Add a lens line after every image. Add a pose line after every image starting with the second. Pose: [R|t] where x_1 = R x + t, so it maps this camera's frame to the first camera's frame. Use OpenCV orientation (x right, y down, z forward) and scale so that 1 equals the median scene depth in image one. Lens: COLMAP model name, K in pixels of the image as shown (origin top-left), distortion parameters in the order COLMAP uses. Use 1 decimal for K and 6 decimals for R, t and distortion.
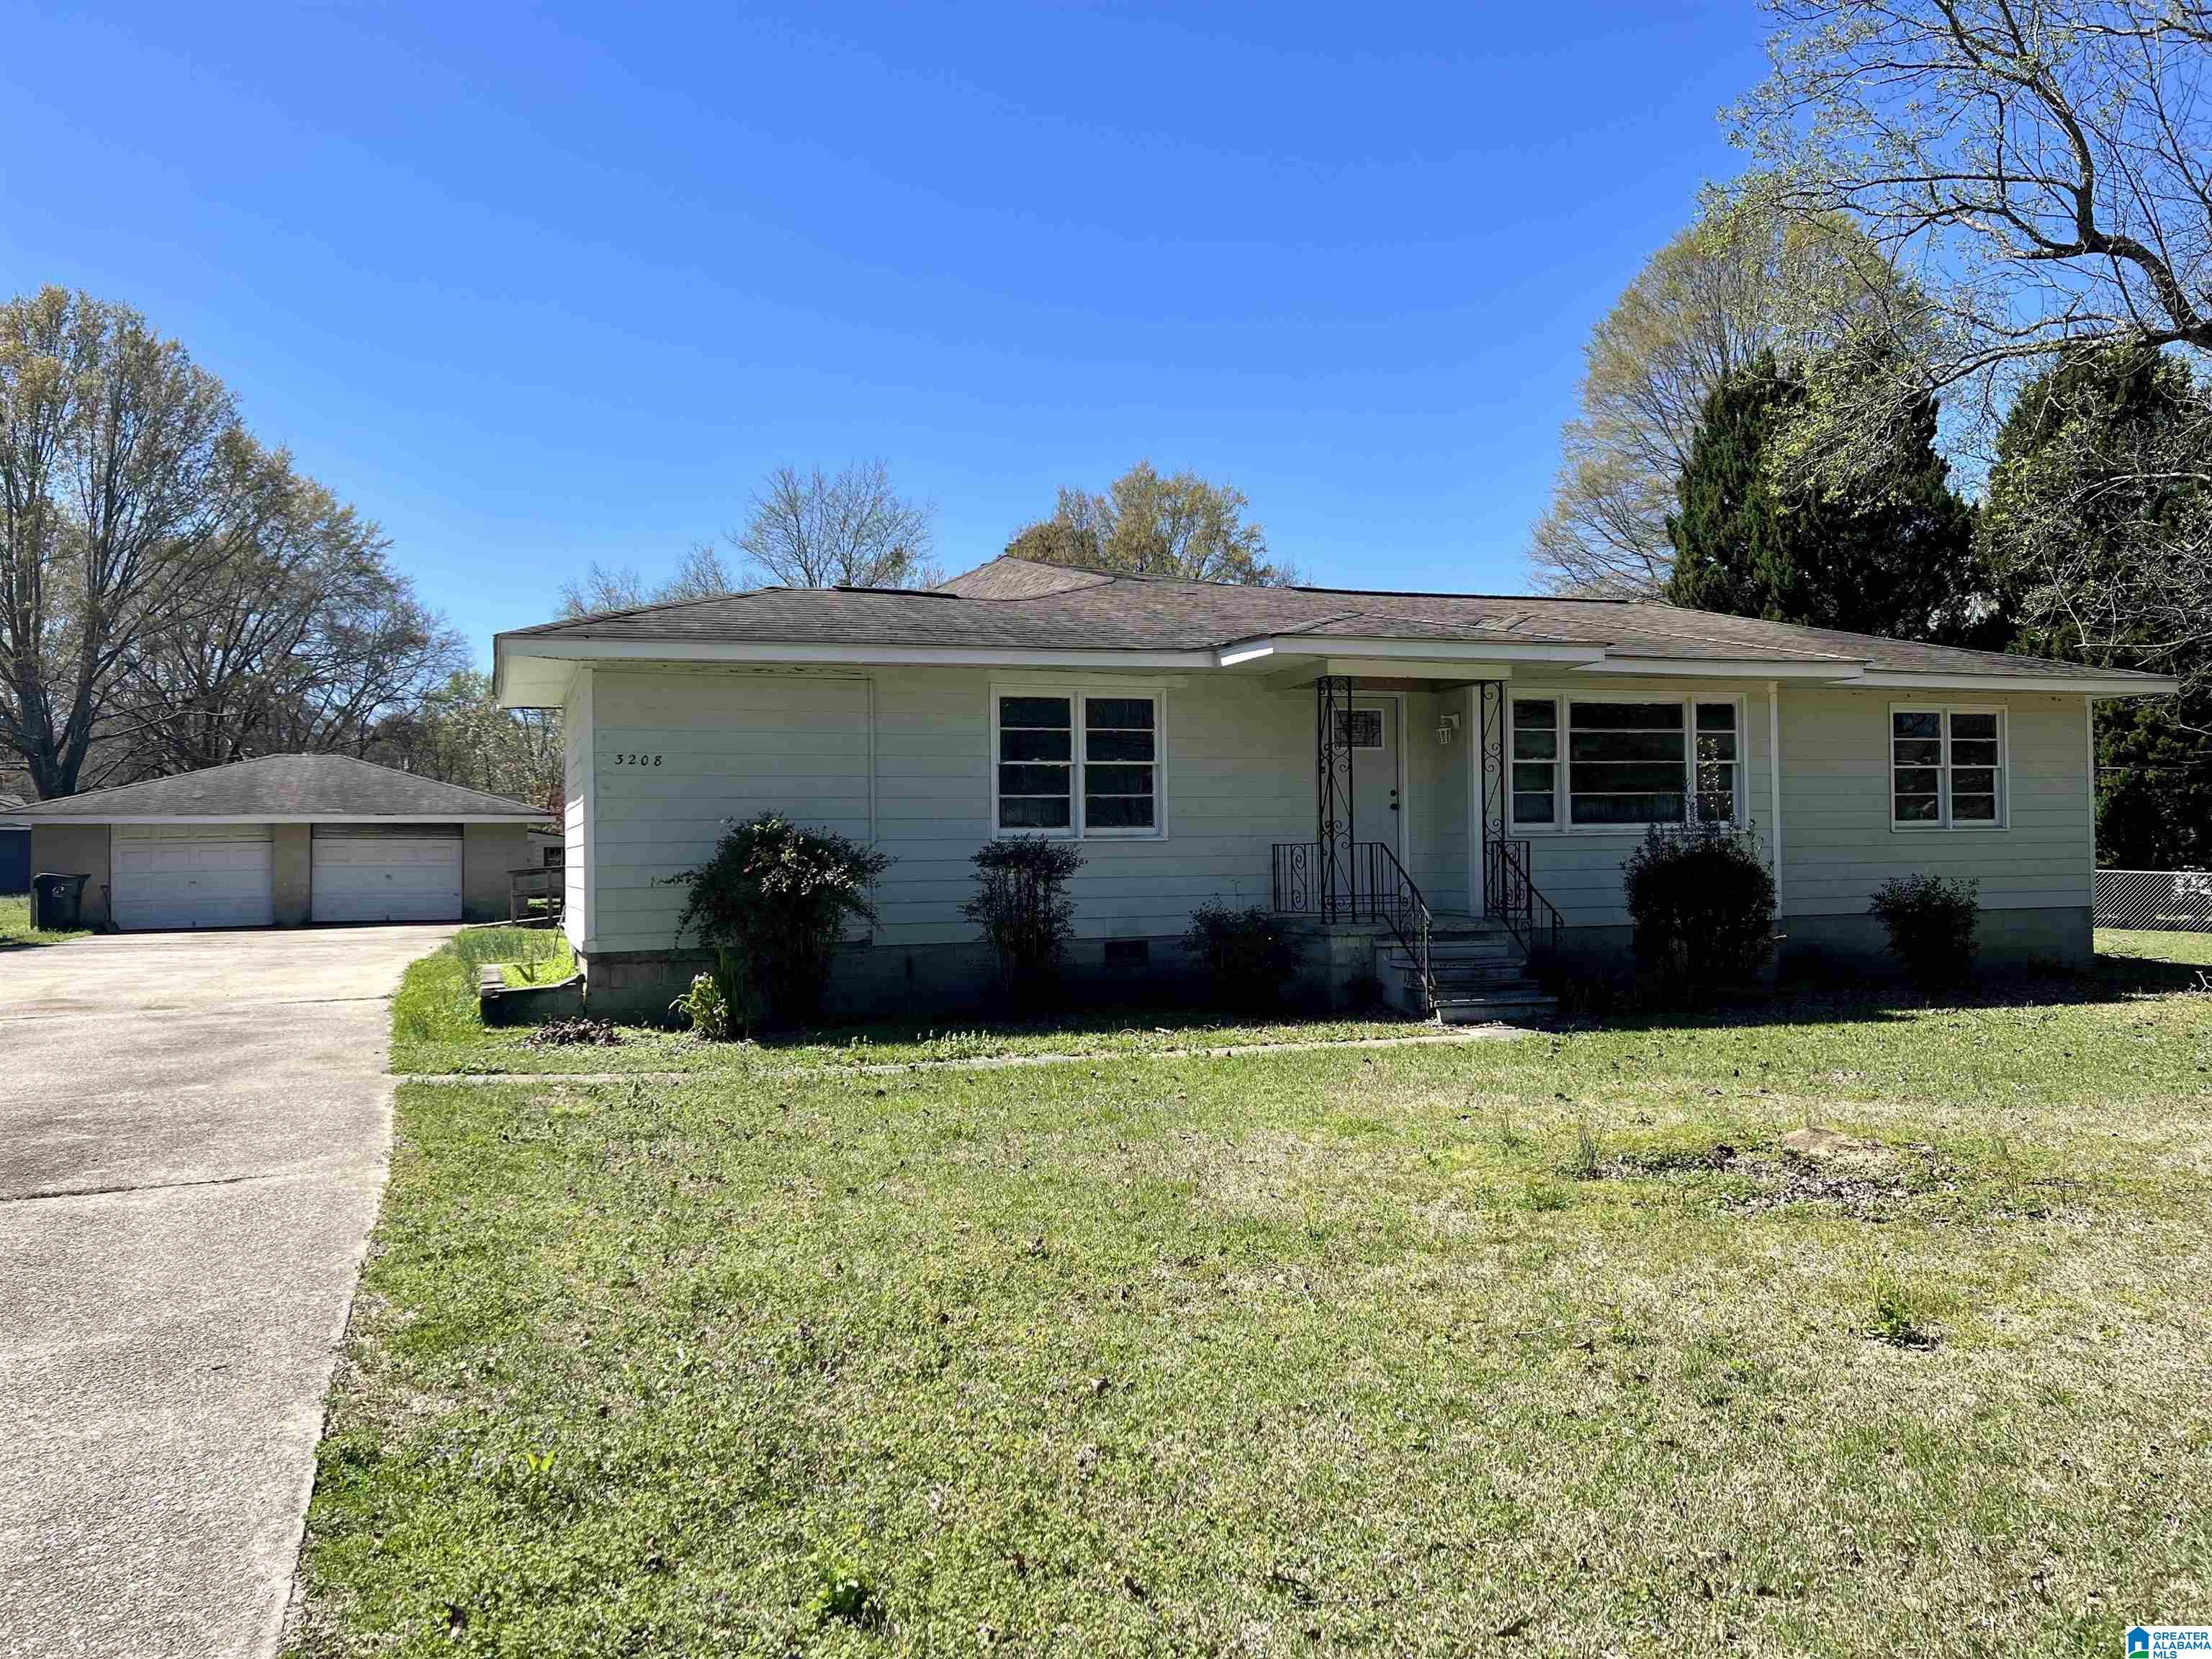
lens RADIAL K [[1665.6, 0, 1106.0], [0, 1665.6, 829.5], [0, 0, 1]] dist [0.001246, -0.004255]
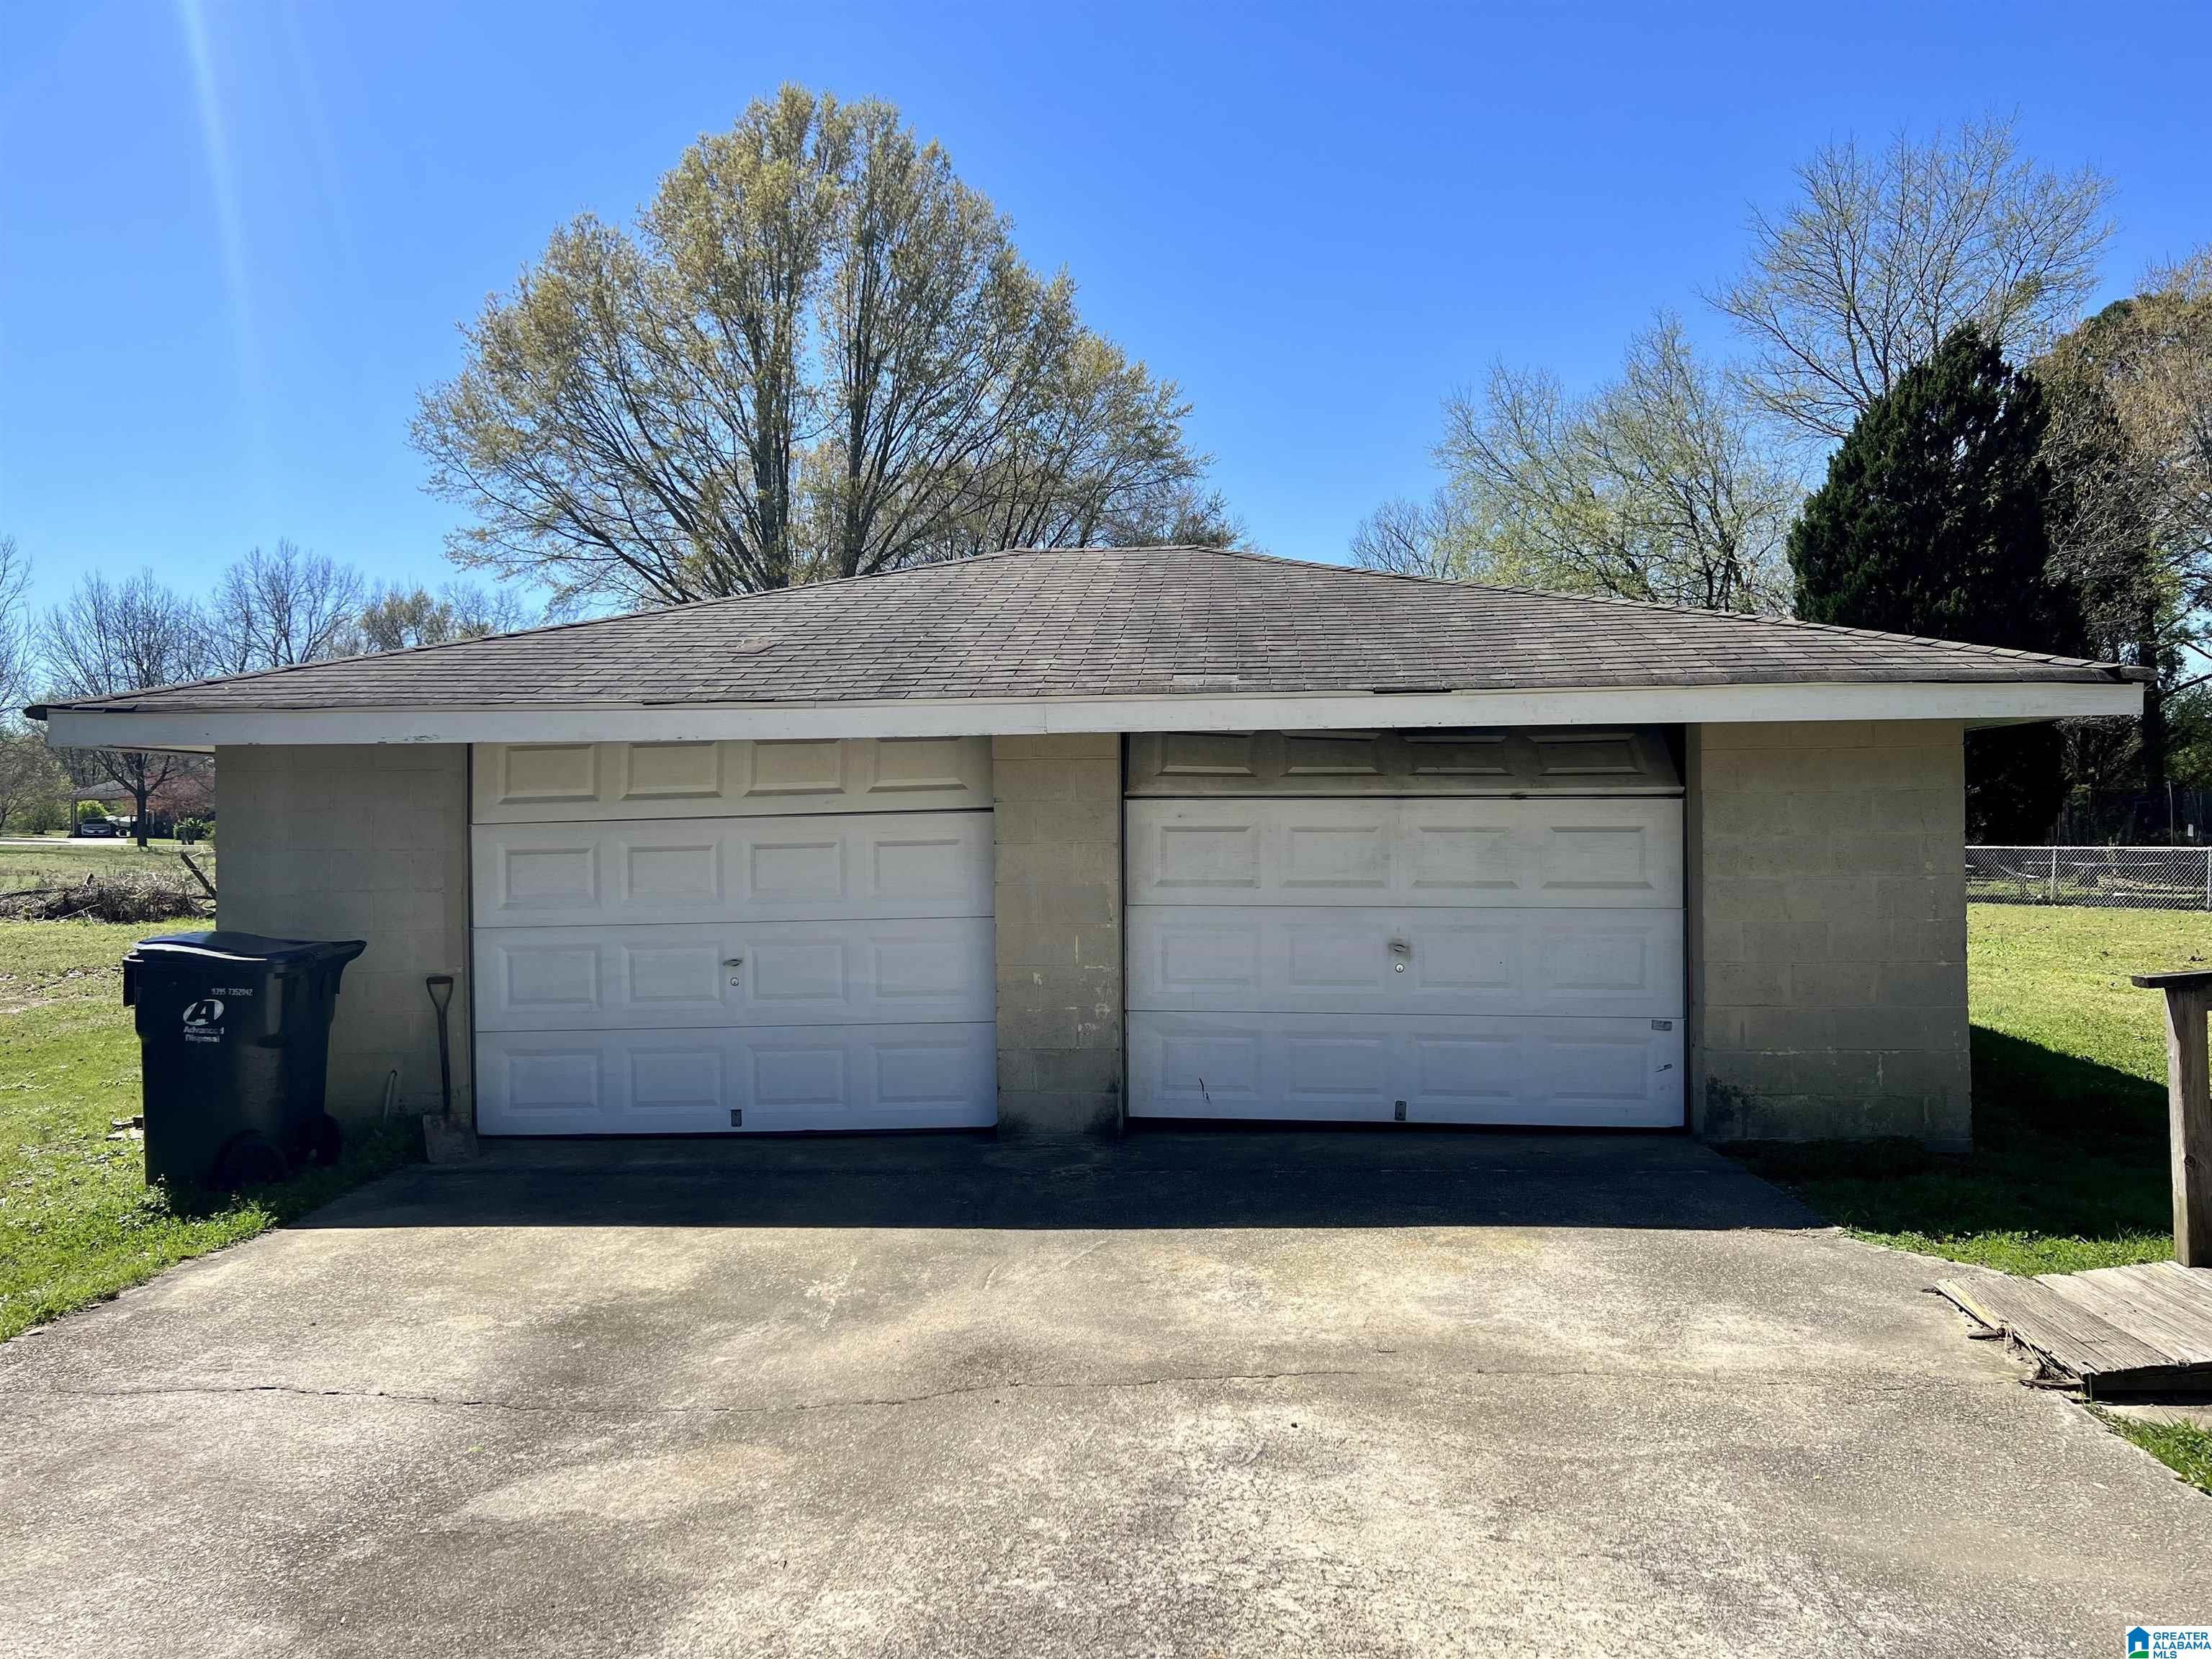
lens RADIAL K [[1665.6, 0, 1106.0], [0, 1665.6, 829.5], [0, 0, 1]] dist [0.001246, -0.004255]
pose [[0.905281, 0.004253, -0.424791, -0.358974], [0.008473, 0.999570, 0.028064, 0.002746], [0.424728, -0.029006, 0.904856, 0.742127]]
